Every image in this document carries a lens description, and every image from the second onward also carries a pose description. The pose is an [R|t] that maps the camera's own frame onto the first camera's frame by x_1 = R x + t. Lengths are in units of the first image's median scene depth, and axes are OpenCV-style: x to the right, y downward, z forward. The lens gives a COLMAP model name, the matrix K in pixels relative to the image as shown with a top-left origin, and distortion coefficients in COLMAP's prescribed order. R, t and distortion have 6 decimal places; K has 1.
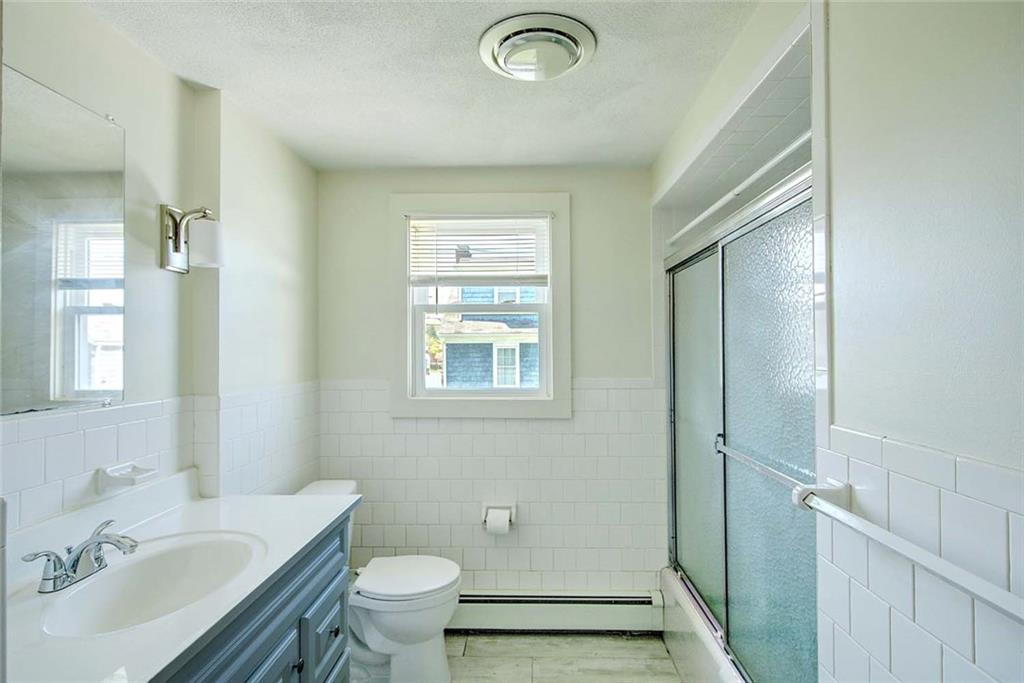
lens RADIAL K [[569.3, 0, 512.4], [0, 569.3, 342.7], [0, 0, 1]] dist [0.000087, -0.000673]
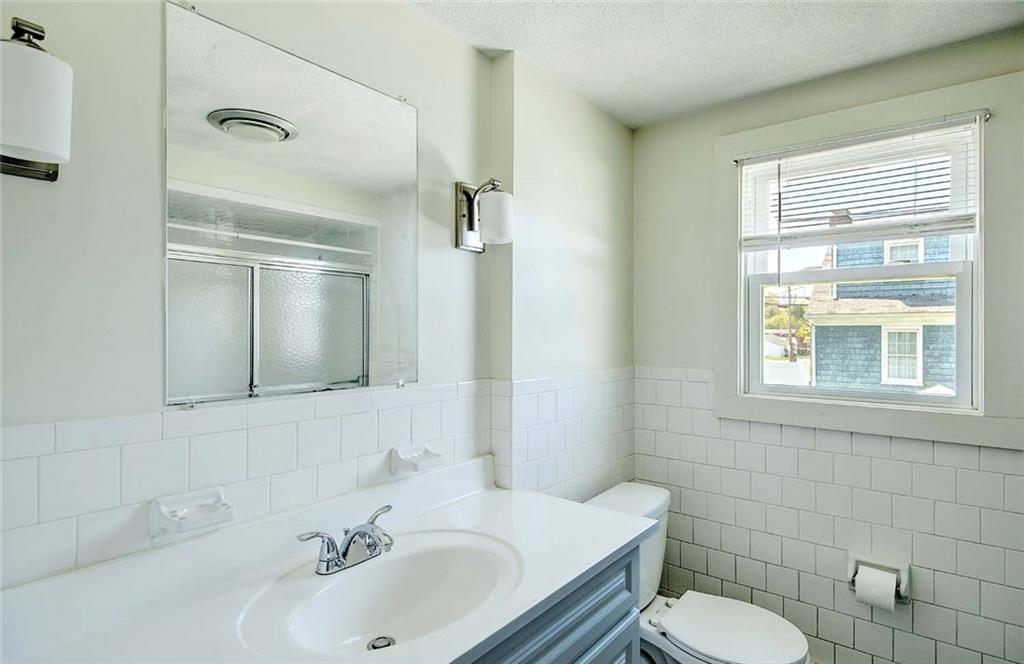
lens RADIAL K [[541.2, 0, 514.6], [0, 541.2, 333.6], [0, 0, 1]] dist [0.003225, -0.000259]
pose [[0.804356, 0.007942, -0.594095, 0.011685], [0.001128, 0.999888, 0.014894, 0.001478], [0.594147, -0.012650, 0.804257, 0.254639]]
